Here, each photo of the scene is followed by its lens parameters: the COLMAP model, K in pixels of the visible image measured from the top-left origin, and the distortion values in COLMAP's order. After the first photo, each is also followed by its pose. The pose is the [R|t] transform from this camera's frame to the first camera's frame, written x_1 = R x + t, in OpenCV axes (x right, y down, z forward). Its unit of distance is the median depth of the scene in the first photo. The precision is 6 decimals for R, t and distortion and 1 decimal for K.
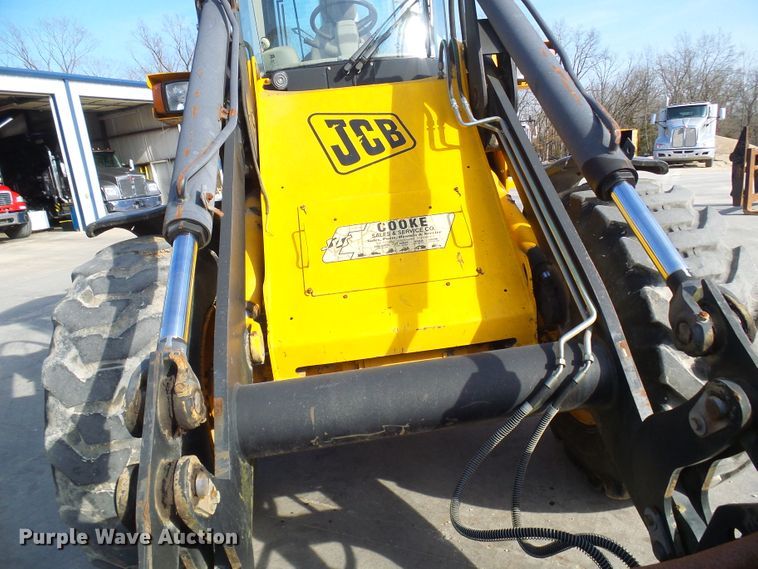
lens RADIAL K [[532.3, 0, 379.0], [0, 532.3, 284.5], [0, 0, 1]] dist [0.000180, 0.006431]
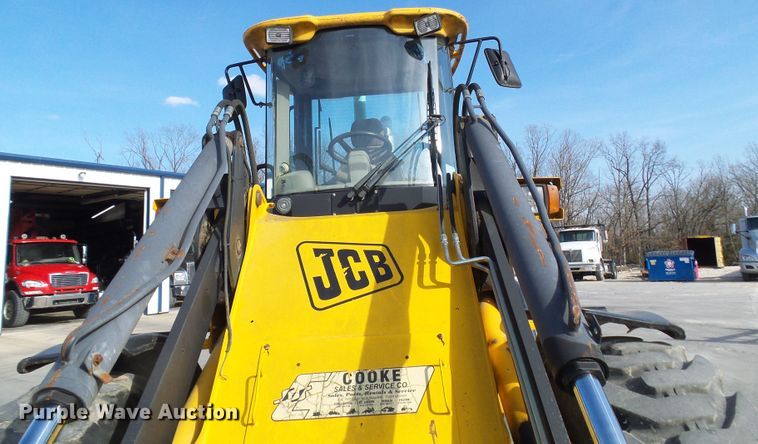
lens RADIAL K [[531.4, 0, 378.9], [0, 531.4, 156.9], [0, 0, 1]] dist [-0.002128, -0.001911]
pose [[0.990111, 0.021151, -0.138685, 0.151280], [-0.074291, 0.917627, -0.390438, -0.094599], [0.119003, 0.396880, 0.910123, 0.065919]]
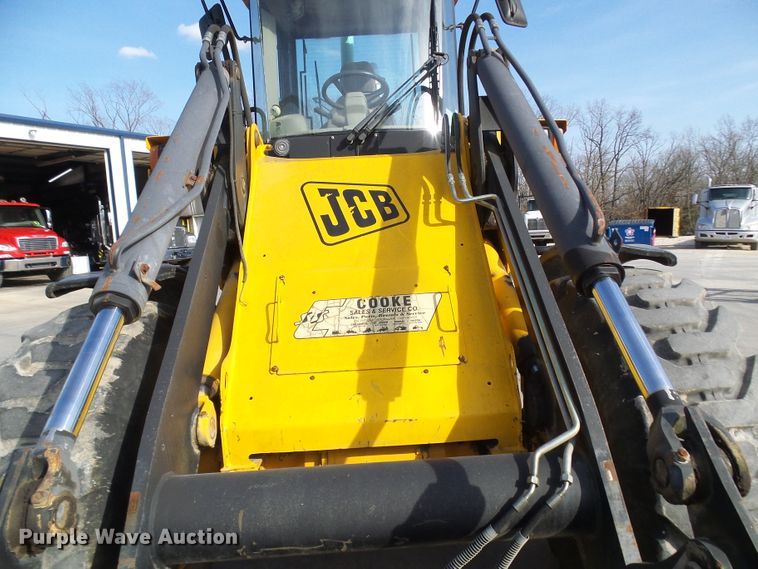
lens RADIAL K [[532.3, 0, 379.0], [0, 532.3, 284.5], [0, 0, 1]] dist [0.000180, 0.006431]
pose [[0.995980, 0.059438, -0.067010, 0.086271], [-0.066725, 0.991426, -0.112352, -0.034597], [0.059758, 0.116372, 0.991406, 0.064668]]
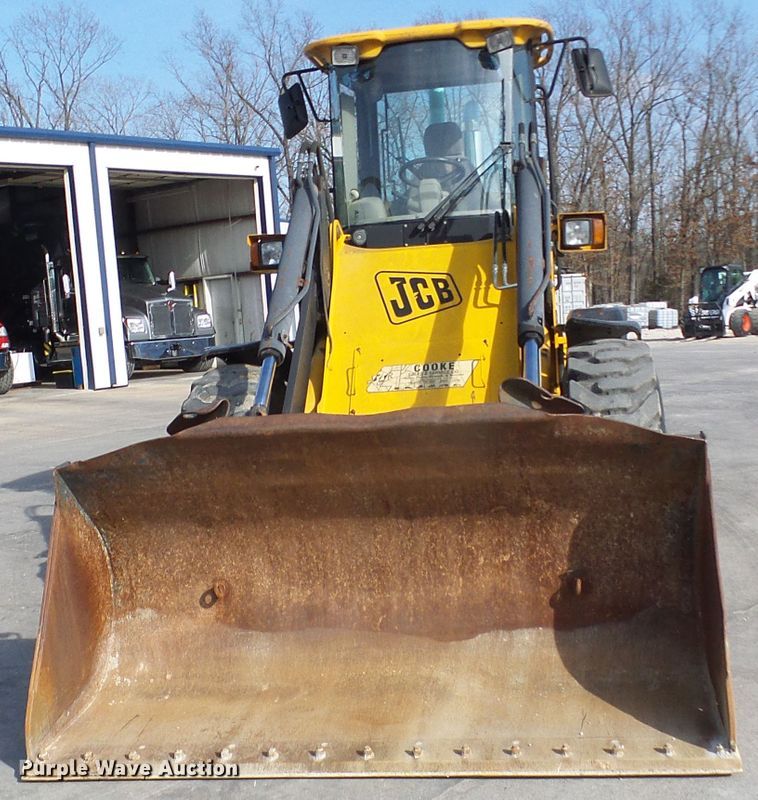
lens RADIAL K [[1221.1, 0, 380.3], [0, 1221.1, 444.6], [0, 0, 1]] dist [0.017194, 0.002536]
pose [[0.970142, 0.067985, -0.232813, 0.536027], [-0.088980, 0.992744, -0.080886, 0.275908], [0.225625, 0.099187, 0.969152, -1.582152]]
